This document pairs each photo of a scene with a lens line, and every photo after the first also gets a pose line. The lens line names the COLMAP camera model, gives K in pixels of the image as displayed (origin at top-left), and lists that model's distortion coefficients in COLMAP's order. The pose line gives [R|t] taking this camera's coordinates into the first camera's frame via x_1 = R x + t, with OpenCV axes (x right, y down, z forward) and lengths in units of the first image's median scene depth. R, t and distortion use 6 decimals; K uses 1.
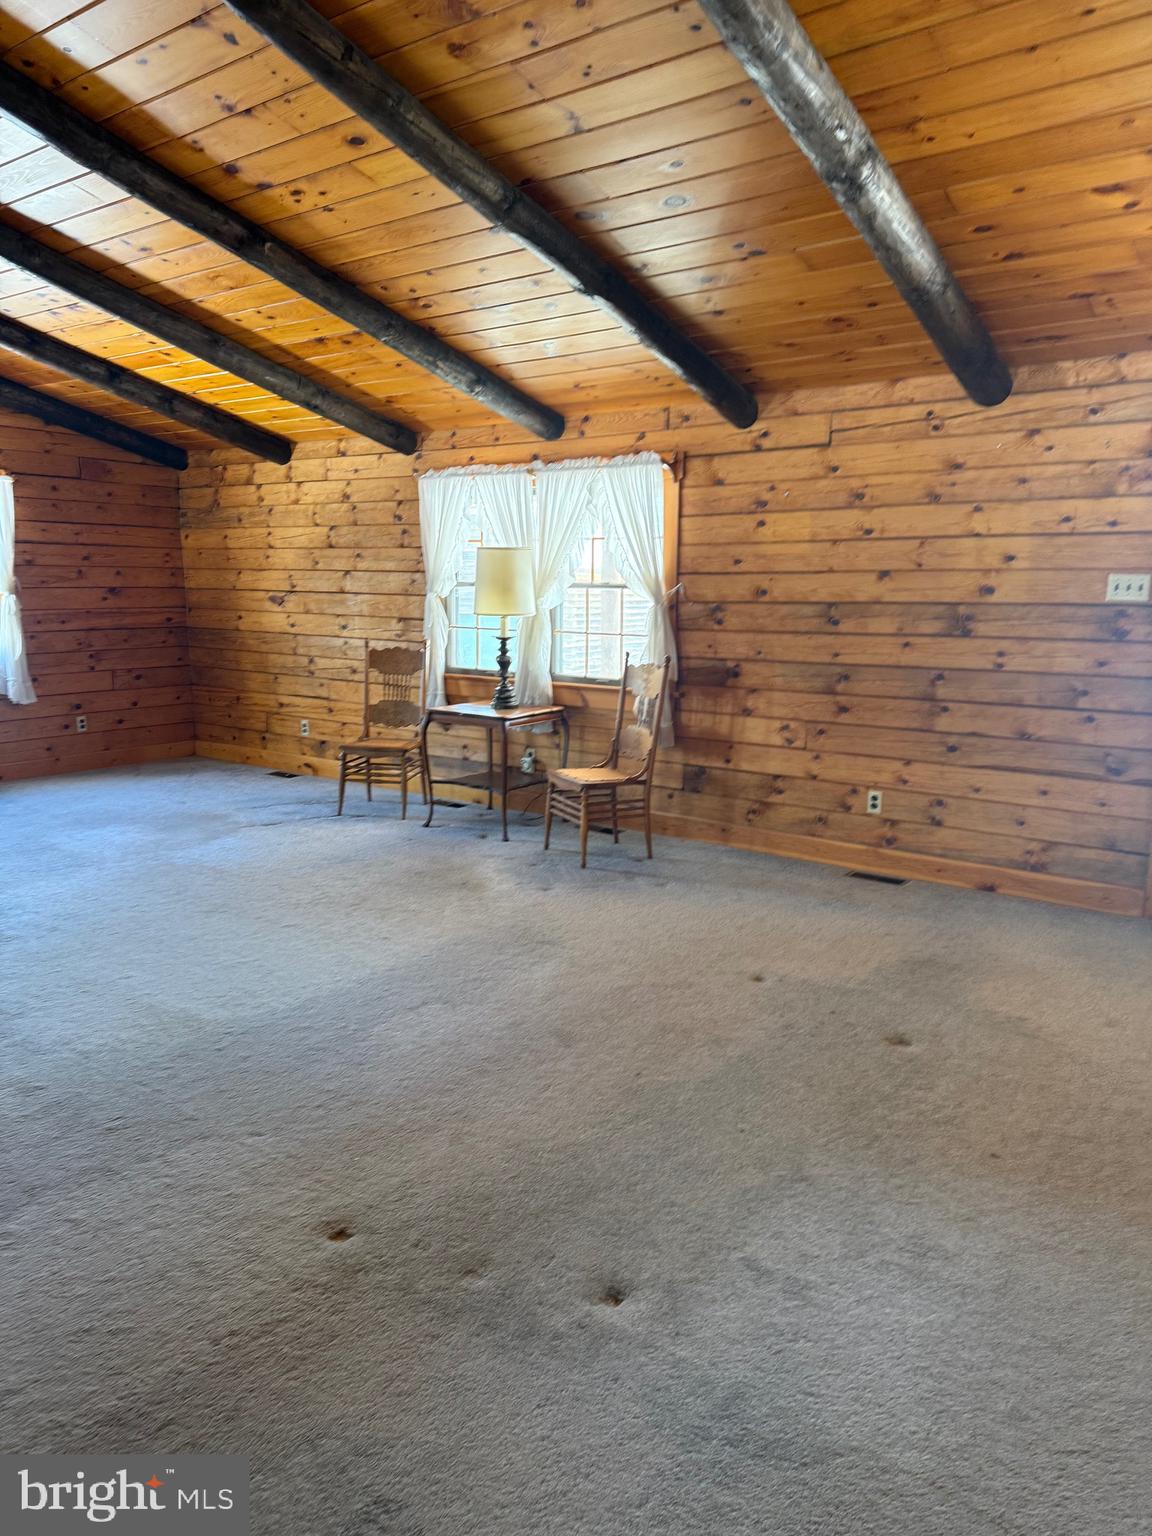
lens RADIAL K [[1074.6, 0, 566.1], [0, 1074.6, 769.8], [0, 0, 1]] dist [0.099964, -0.131072]
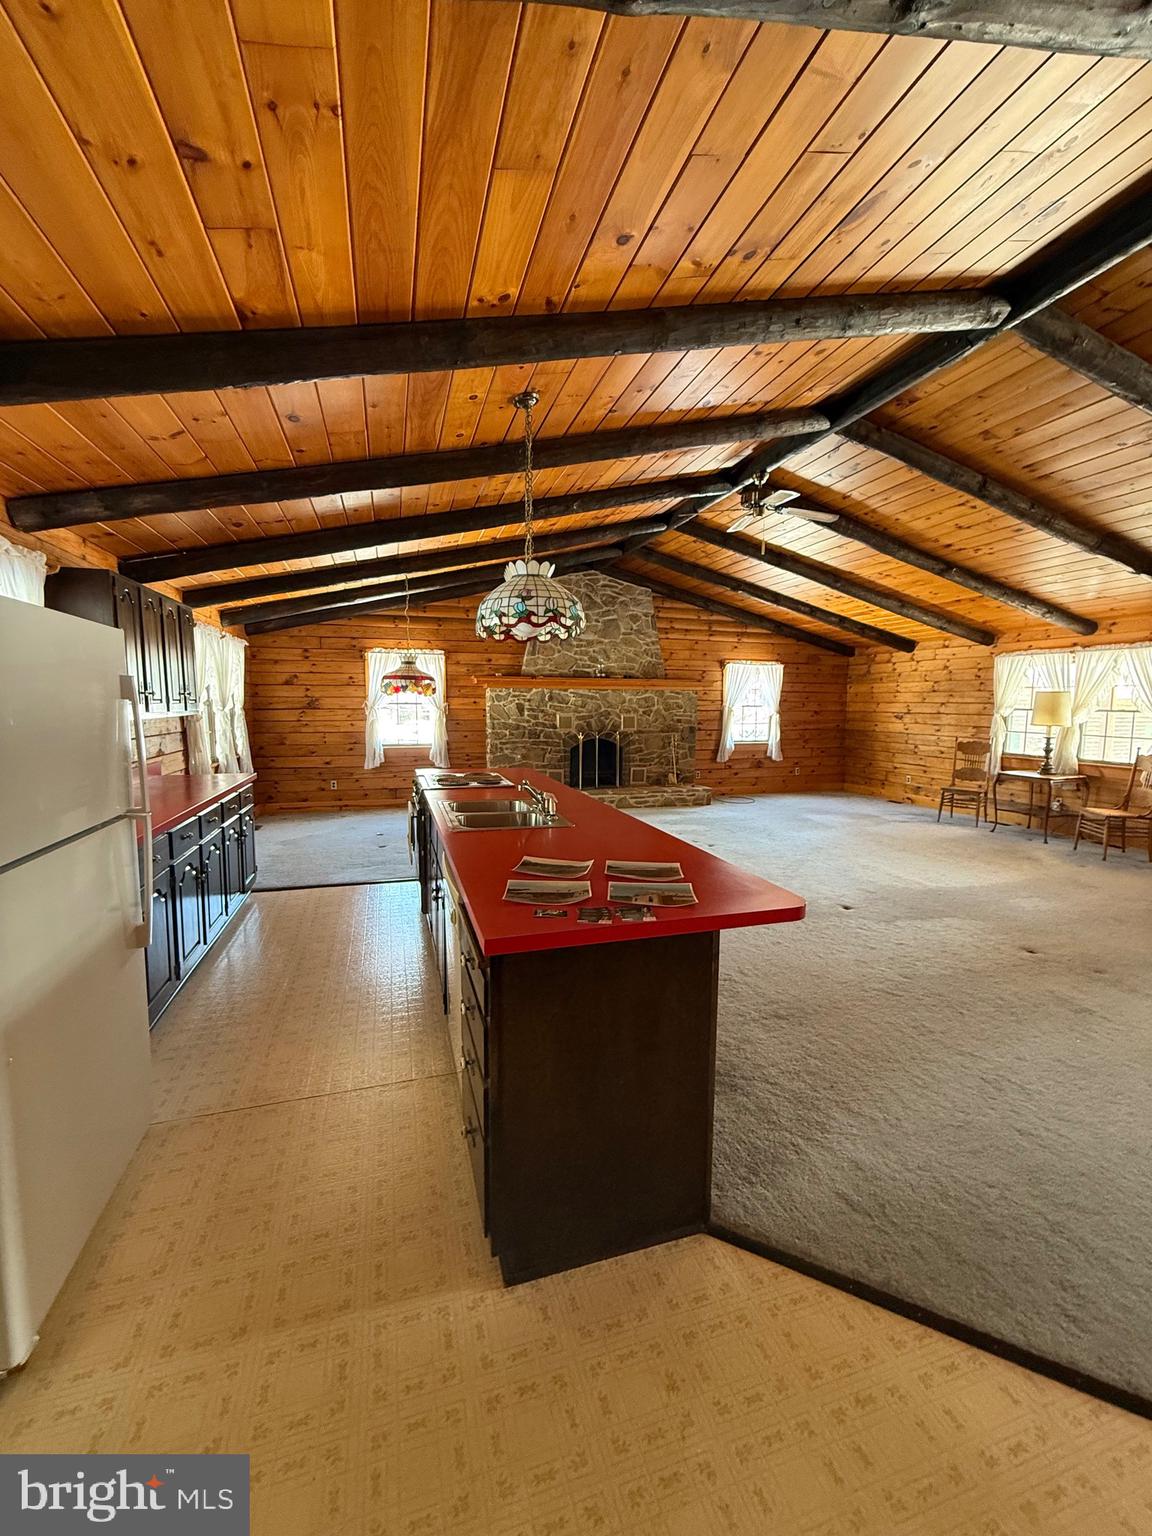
lens RADIAL K [[609.6, 0, 576.4], [0, 609.6, 763.4], [0, 0, 1]] dist [-0.001819, 0.000895]
pose [[0.807985, 0.055130, -0.586618, -0.099181], [-0.098774, 0.994197, -0.042614, 0.051673], [0.580864, 0.092374, 0.808742, -0.359338]]
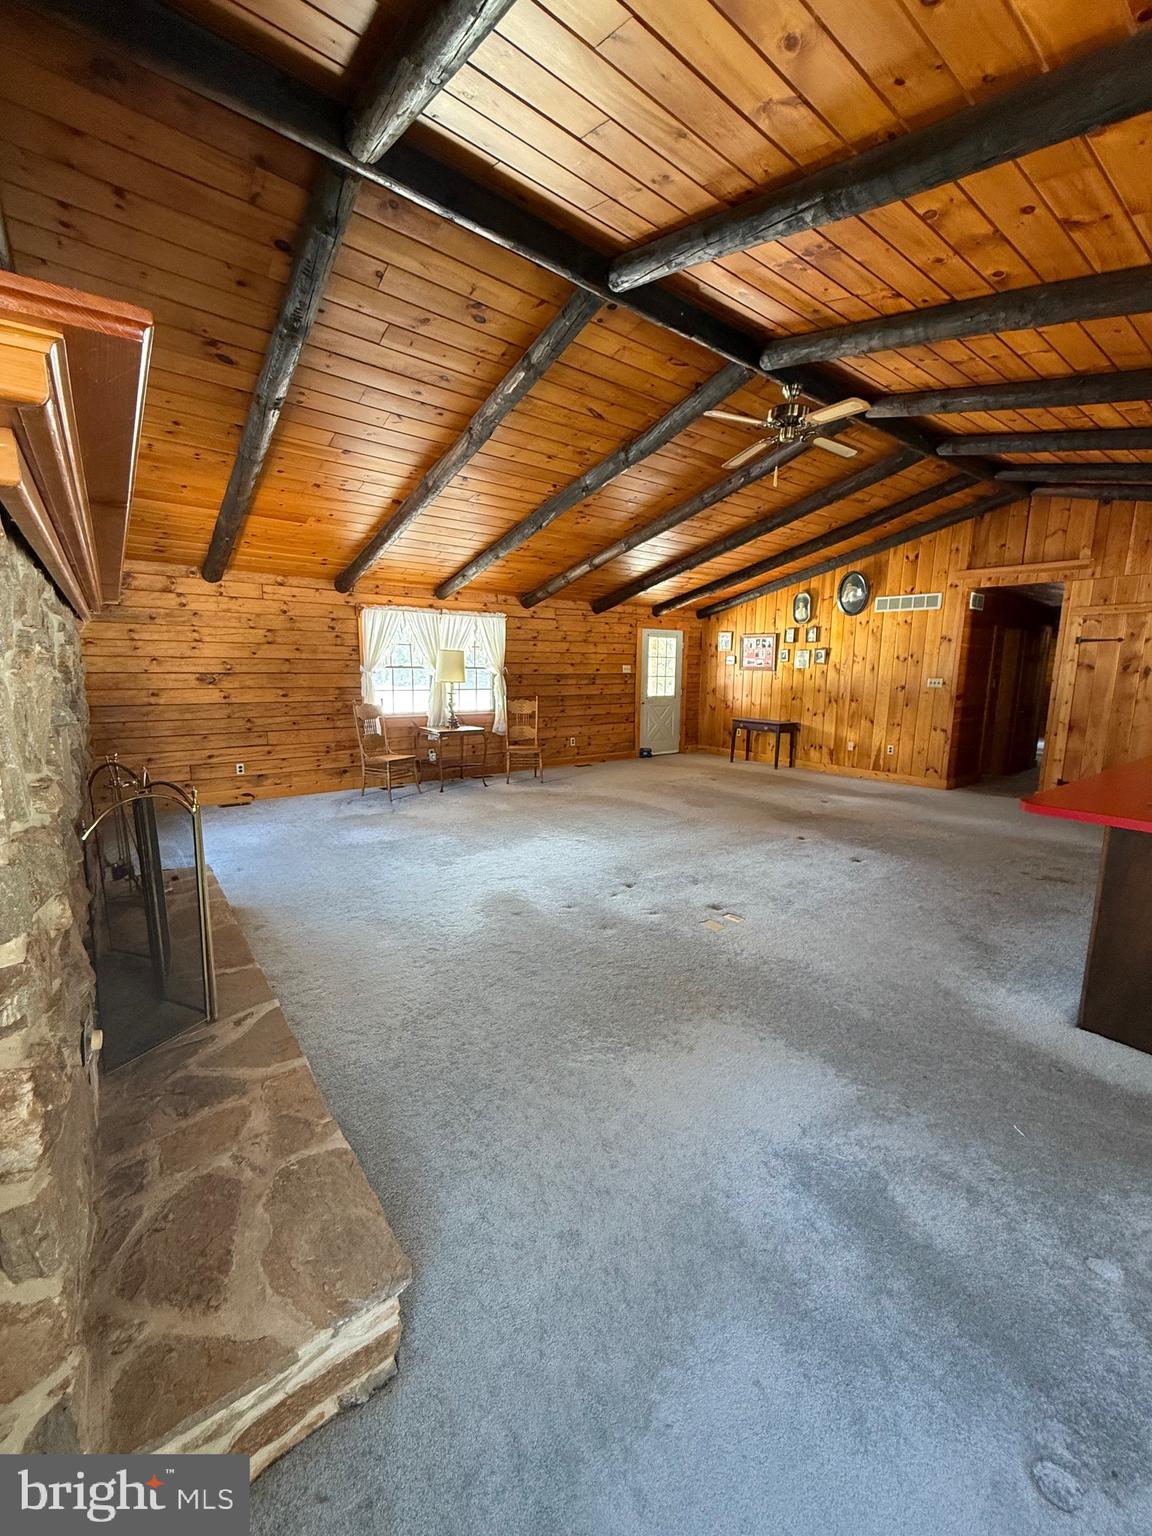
lens RADIAL K [[609.6, 0, 578.3], [0, 609.6, 763.1], [0, 0, 1]] dist [-0.001819, 0.000895]
pose [[0.274923, -0.157271, 0.948516, -1.117587], [0.154103, 0.980985, 0.117989, -0.092669], [-0.949036, 0.113731, 0.293931, 0.440899]]
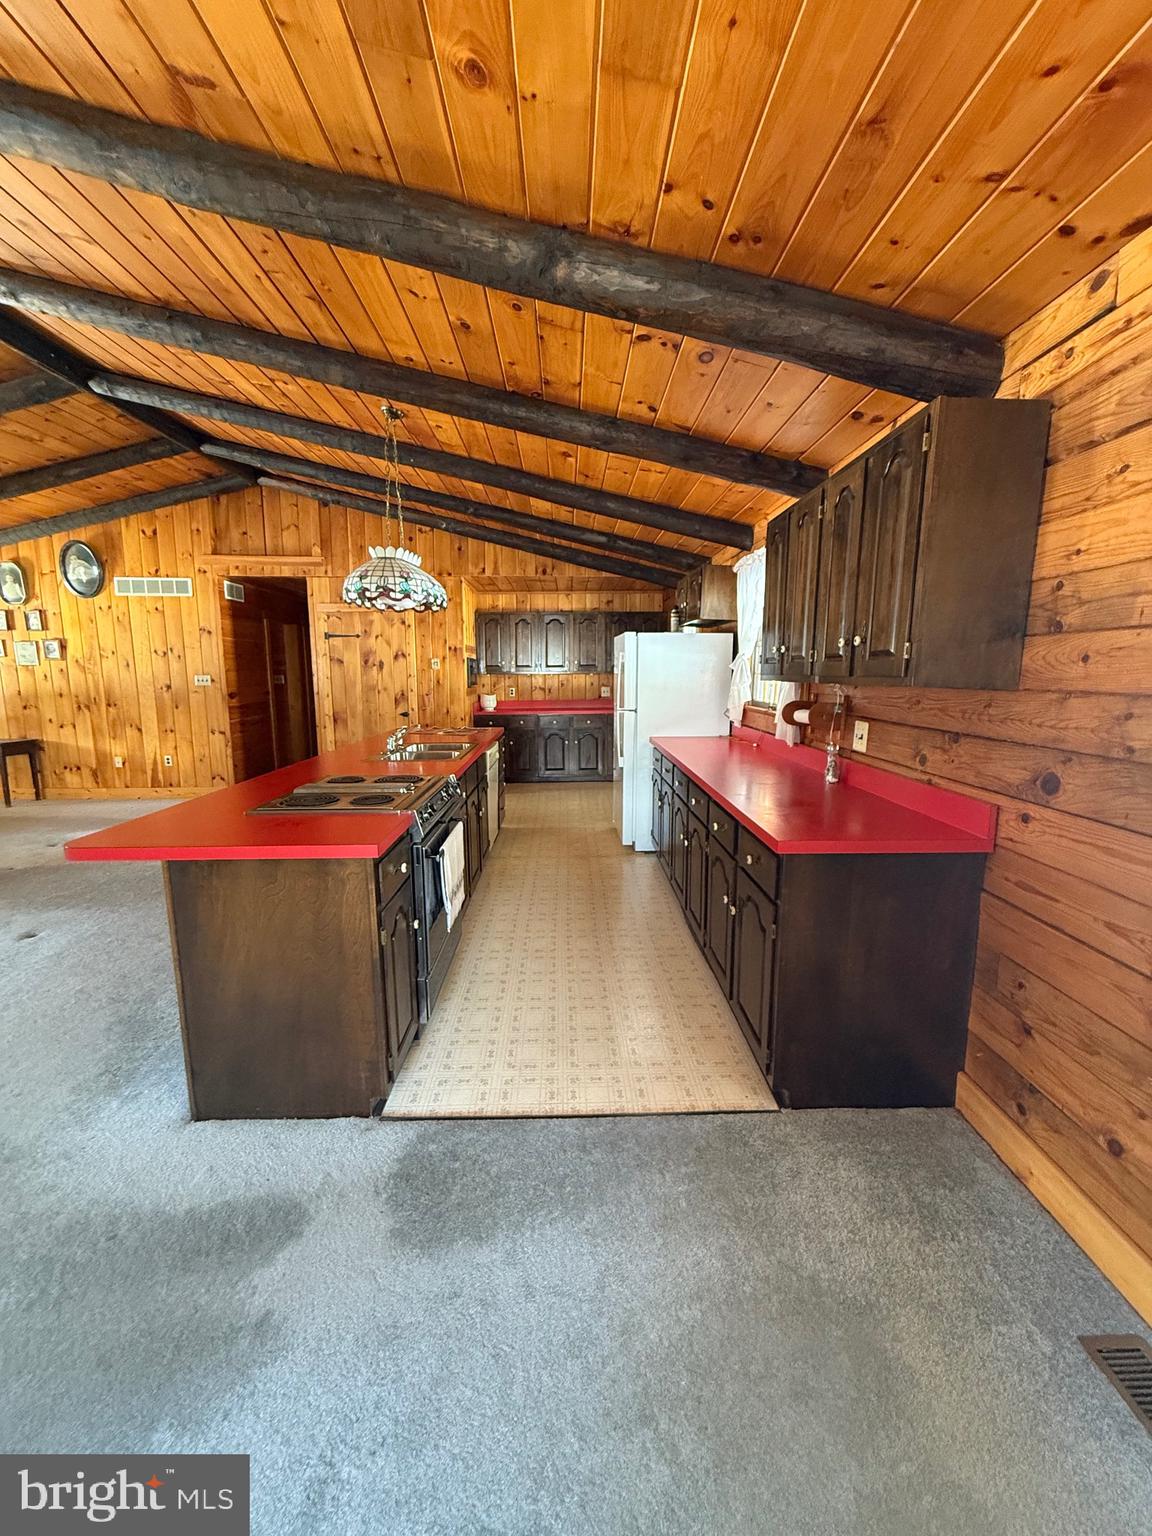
lens RADIAL K [[609.6, 0, 577.4], [0, 609.6, 762.6], [0, 0, 1]] dist [-0.001819, 0.000895]
pose [[-0.612703, -0.128580, 0.779784, -1.009781], [0.128476, 0.957347, 0.258807, -0.051542], [-0.779801, 0.258755, -0.570050, 0.242932]]
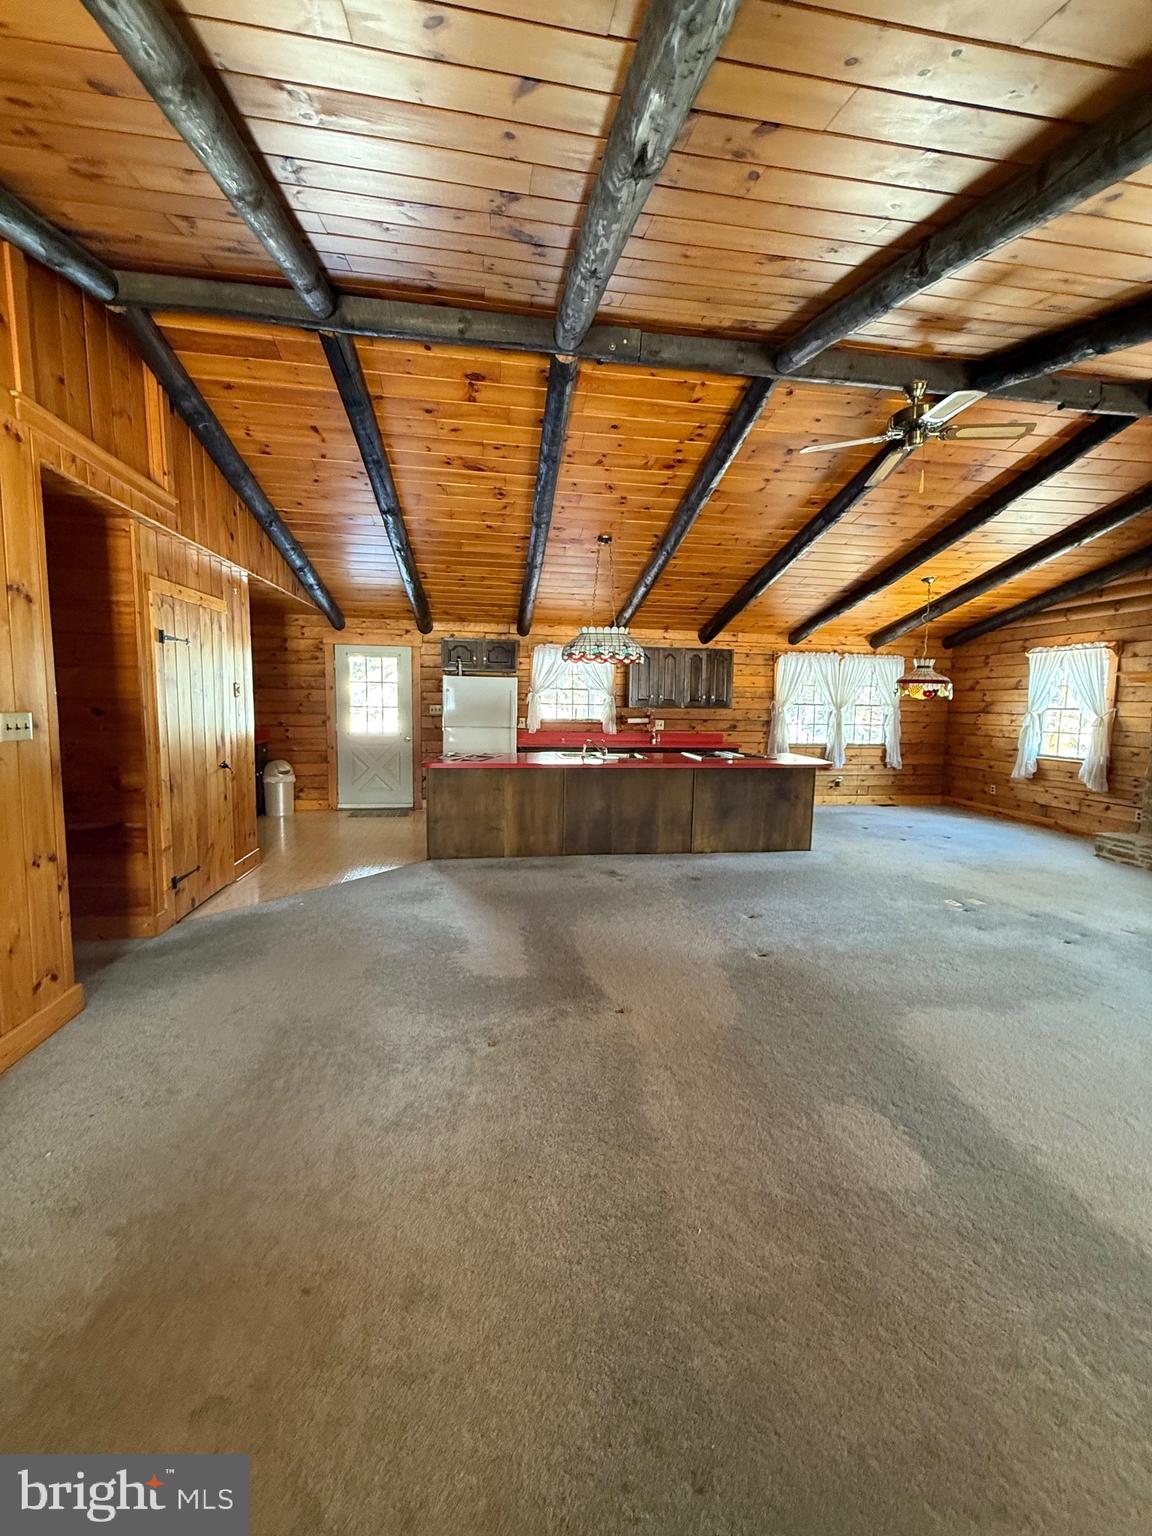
lens RADIAL K [[609.6, 0, 577.3], [0, 609.6, 762.5], [0, 0, 1]] dist [-0.001819, 0.000895]
pose [[-0.704112, 0.051018, -0.708254, 0.257369], [-0.143250, 0.966703, 0.212047, -0.108383], [0.695489, 0.250762, -0.673359, 0.621212]]
